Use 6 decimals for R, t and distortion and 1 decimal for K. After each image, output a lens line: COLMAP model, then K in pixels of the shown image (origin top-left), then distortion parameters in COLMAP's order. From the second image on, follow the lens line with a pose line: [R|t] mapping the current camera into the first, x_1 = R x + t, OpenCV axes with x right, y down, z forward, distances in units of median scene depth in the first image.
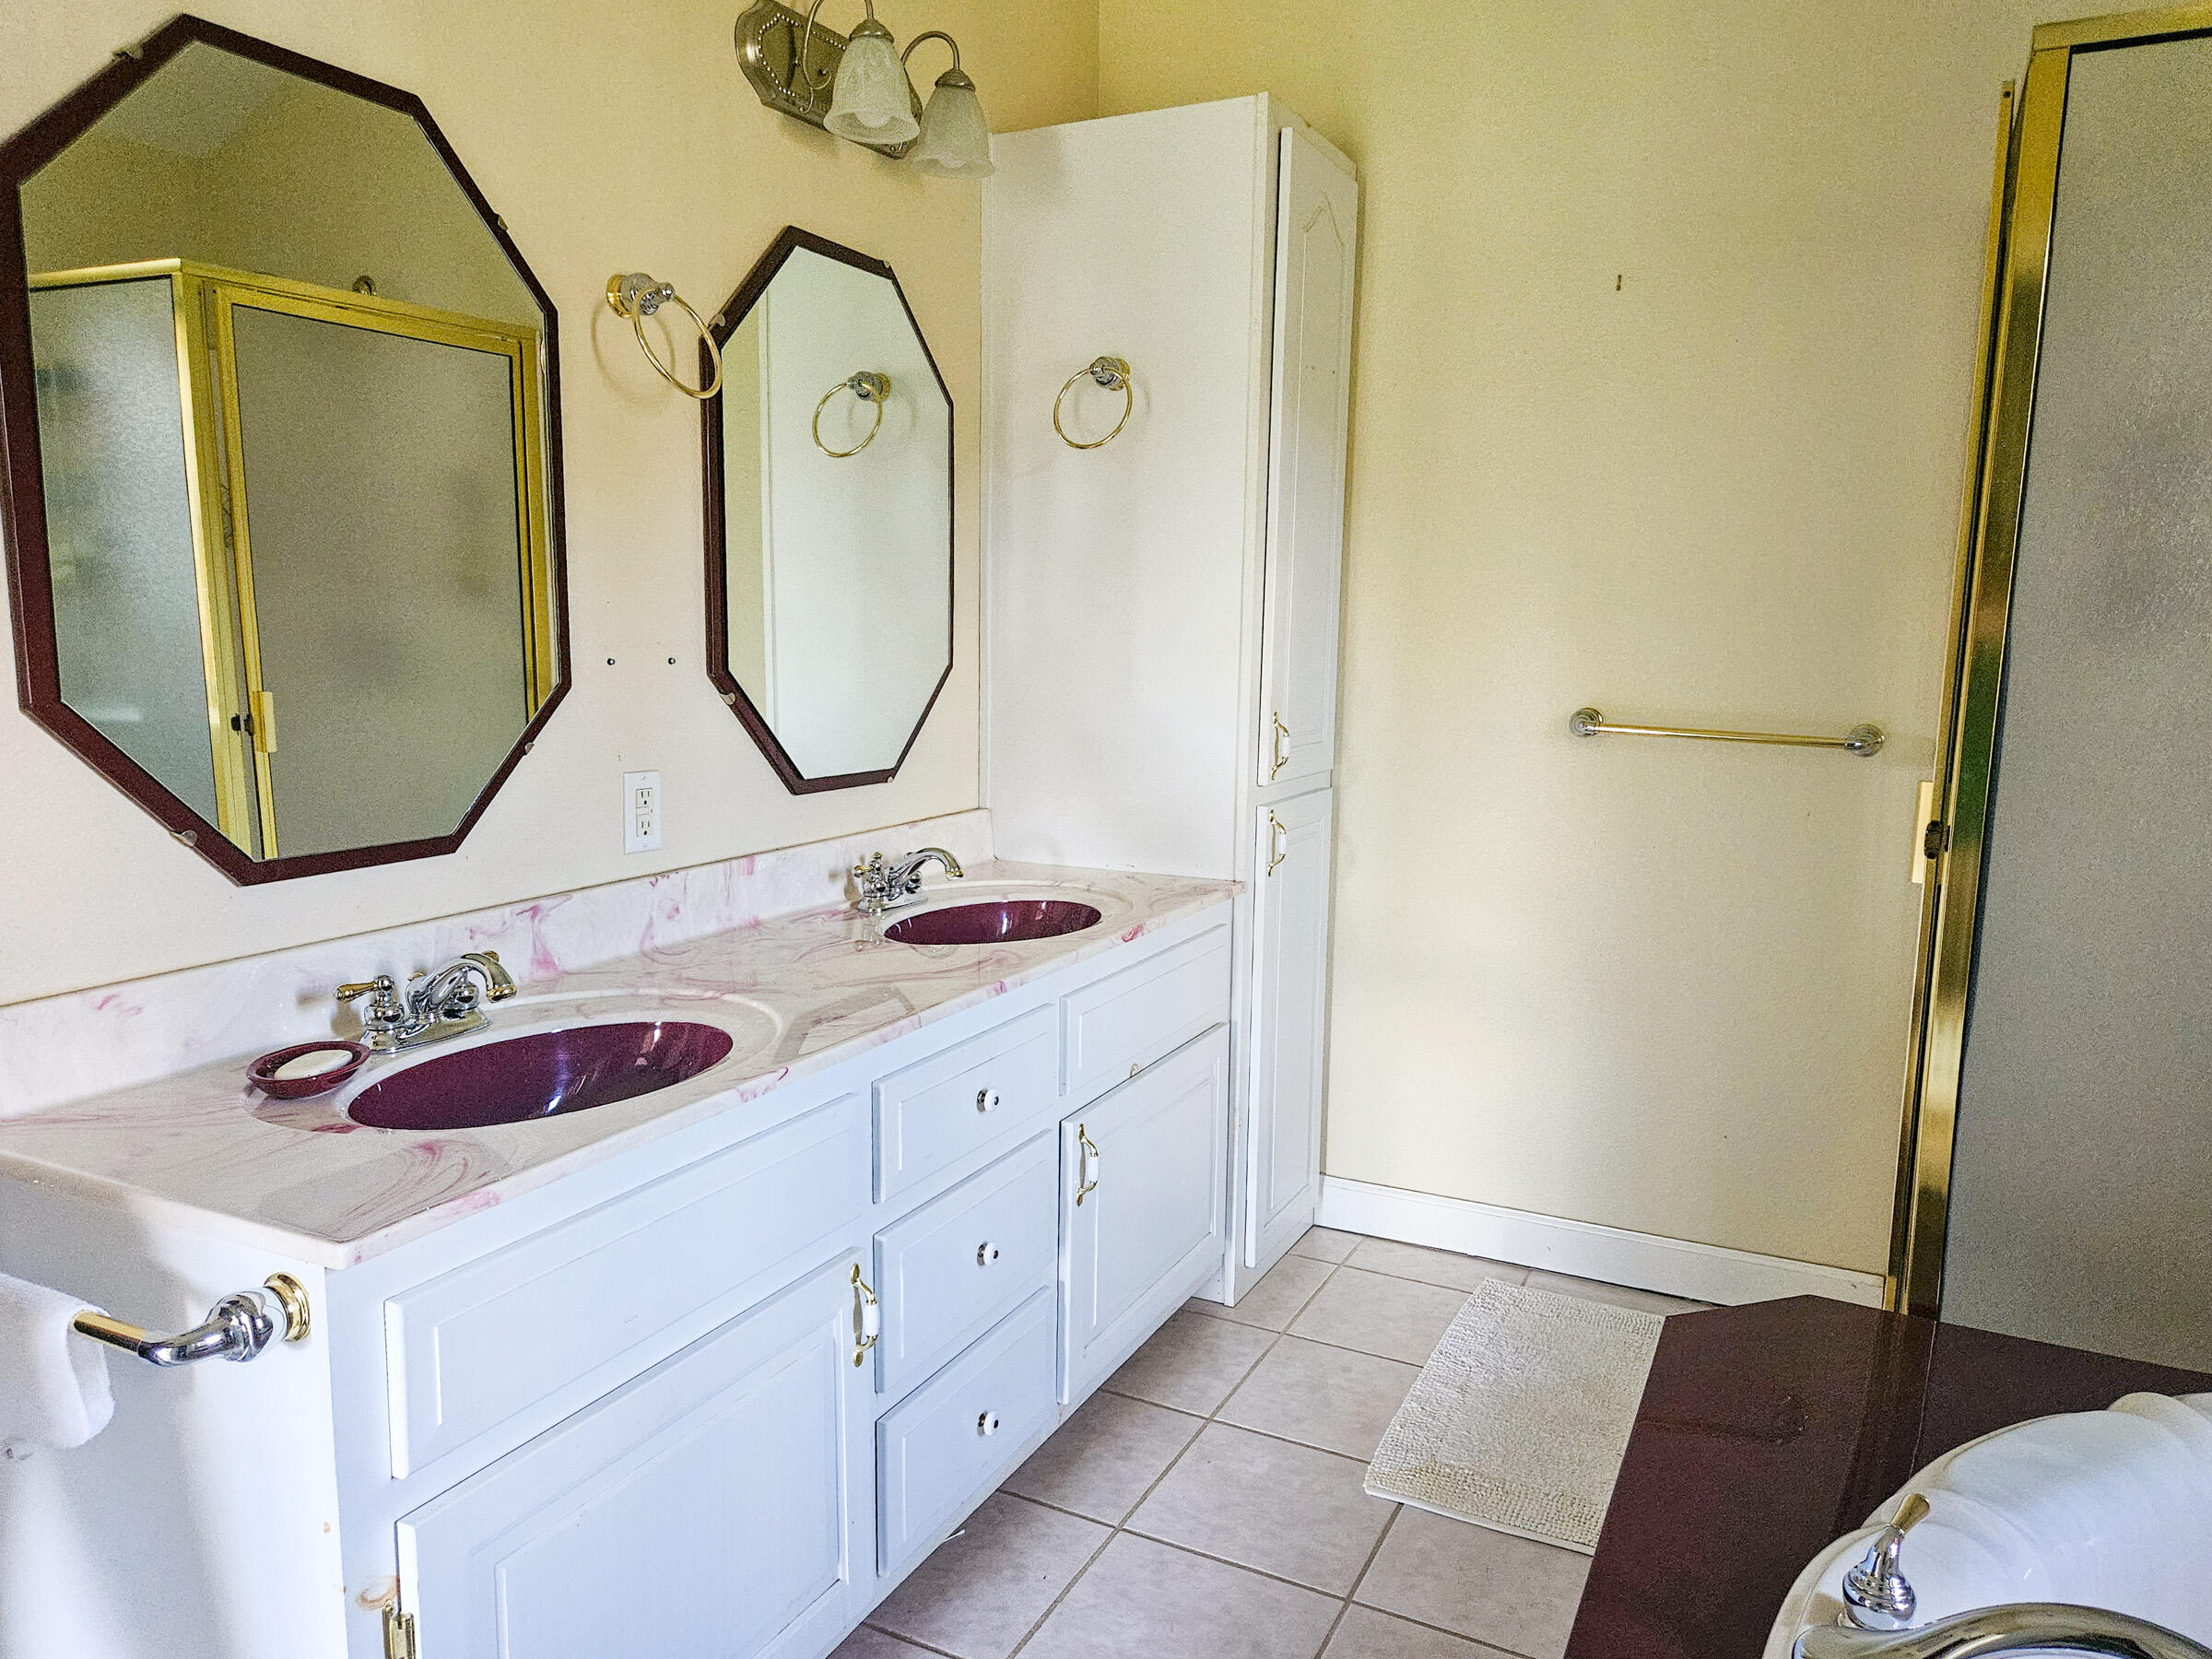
lens RADIAL K [[1556.1, 0, 1103.9], [0, 1556.1, 834.0], [0, 0, 1]] dist [0.066101, -0.051507]
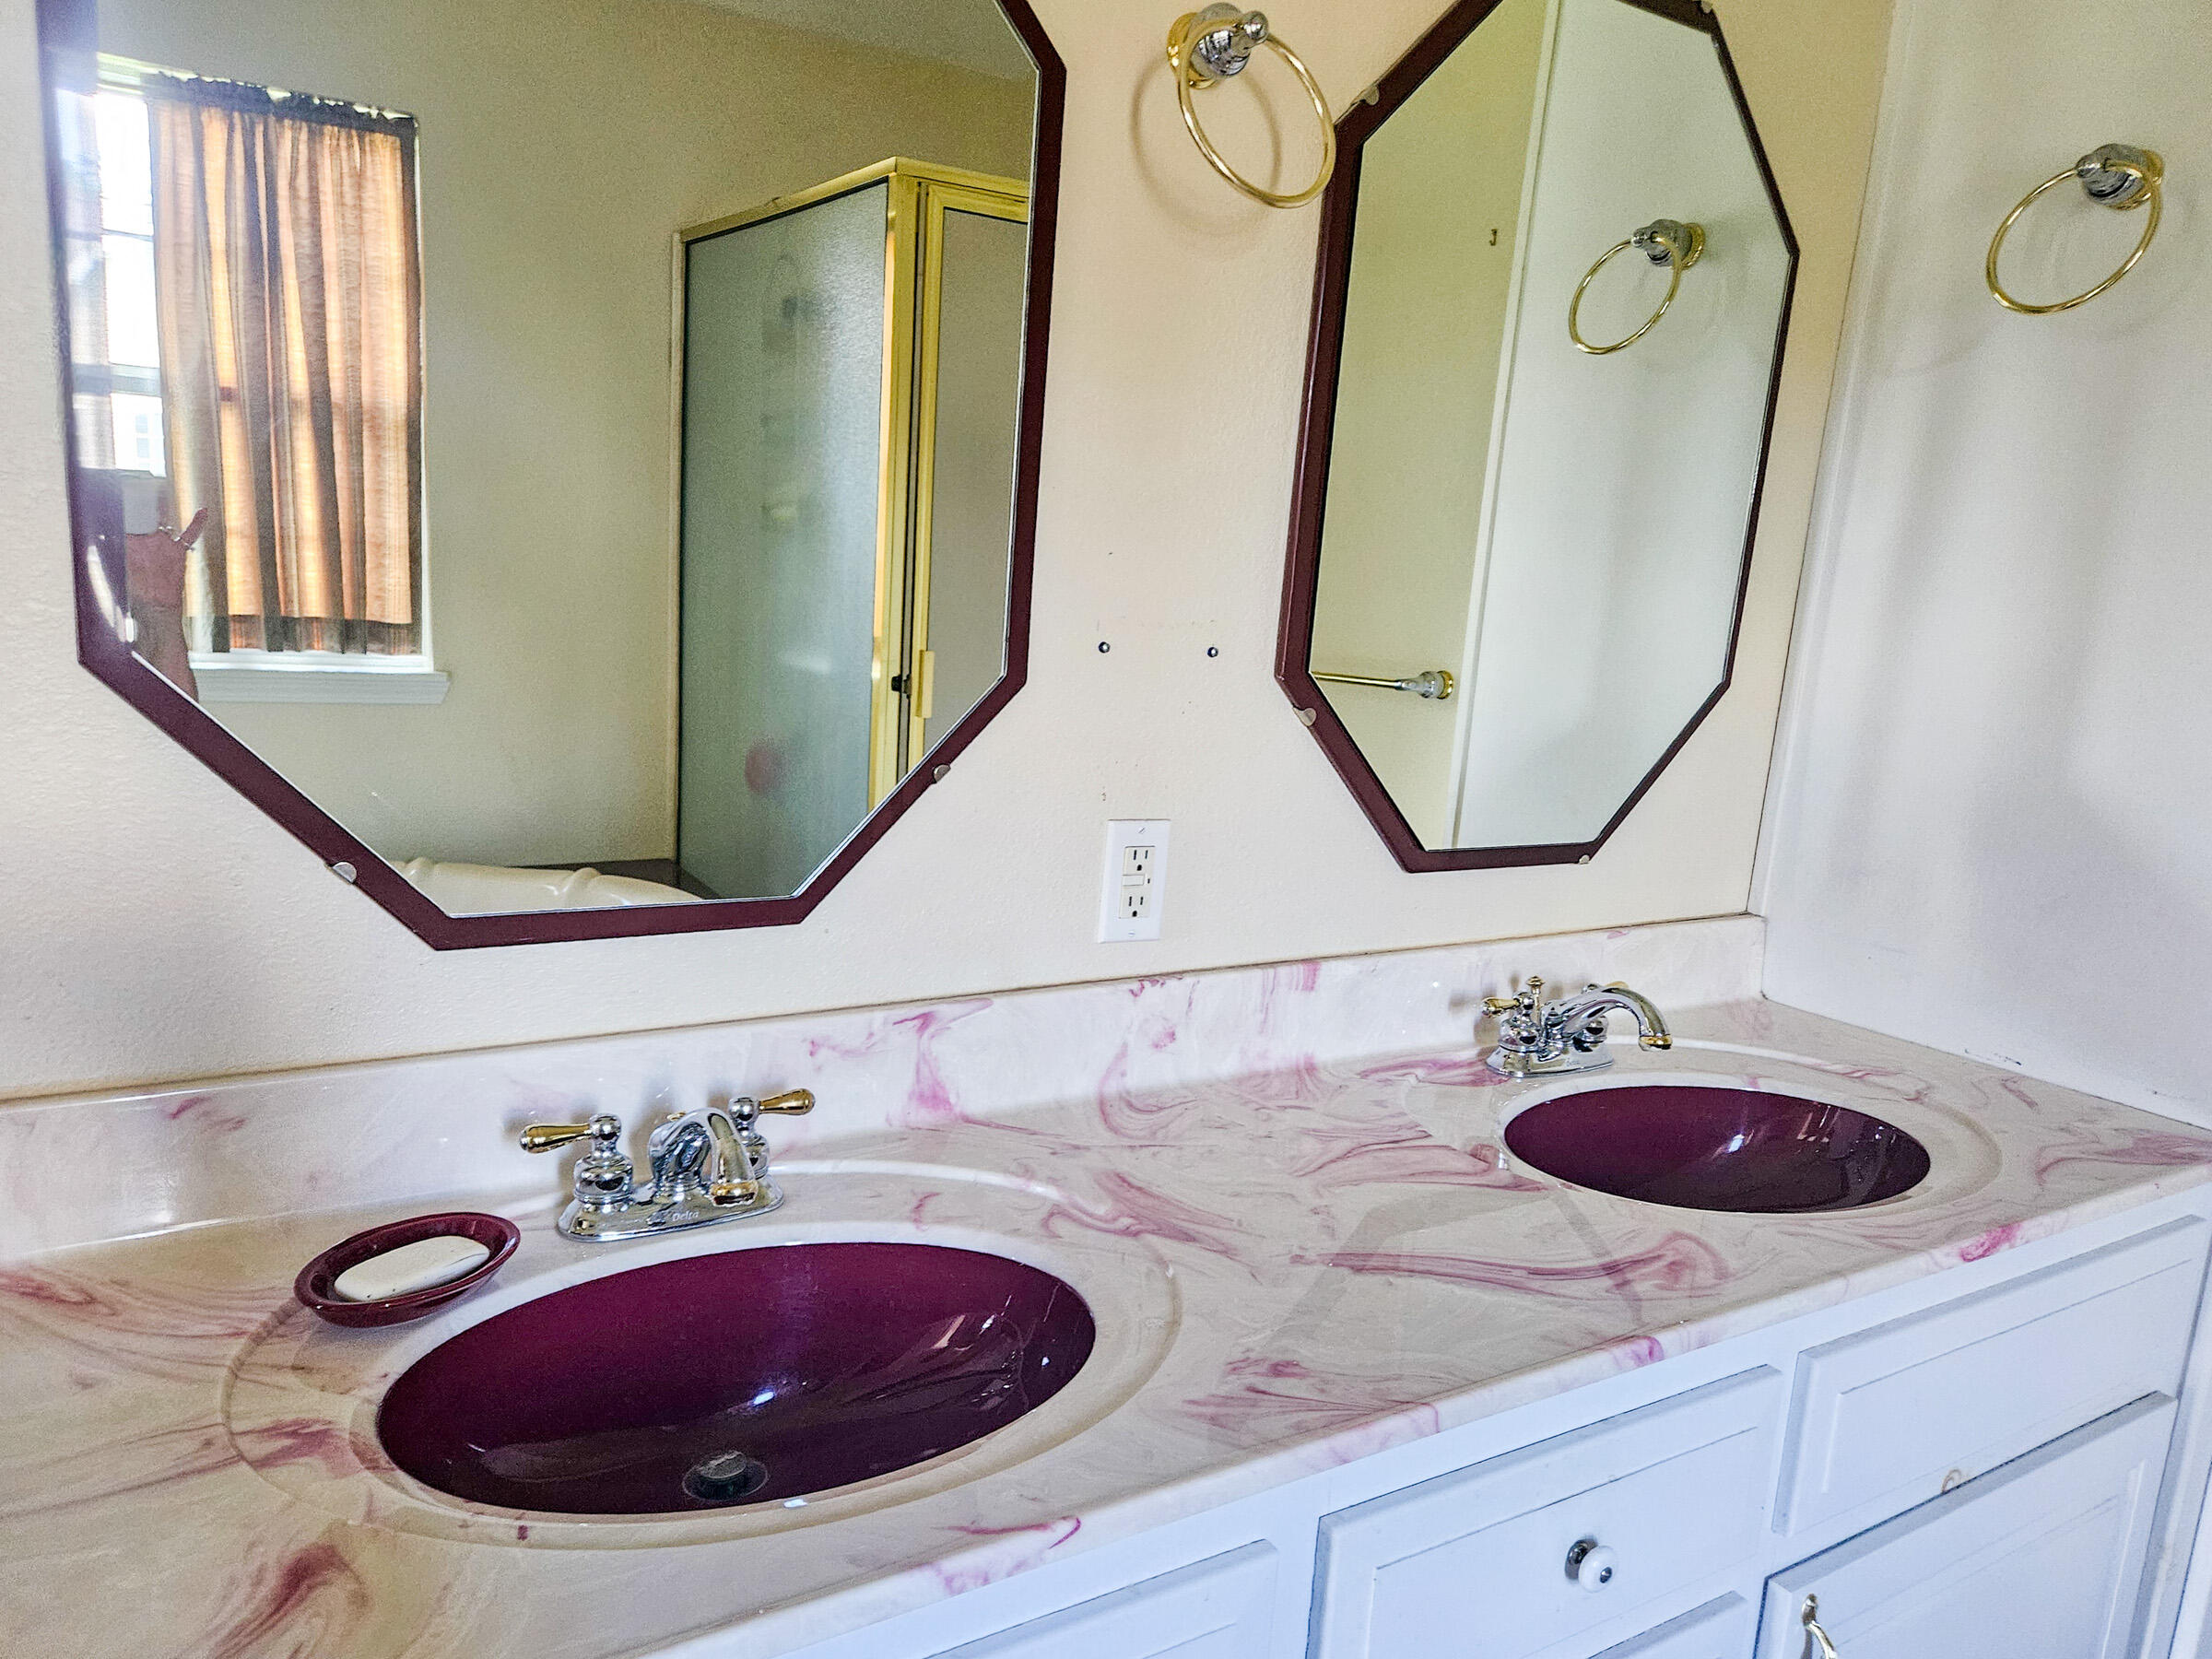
lens RADIAL K [[1556.1, 0, 1081.9], [0, 1556.1, 861.1], [0, 0, 1]] dist [0.066101, -0.051507]
pose [[0.853575, 0.140519, -0.501661, 0.007932], [-0.125035, 0.990049, 0.064572, -0.056406], [0.505742, 0.007608, 0.862651, 0.399623]]
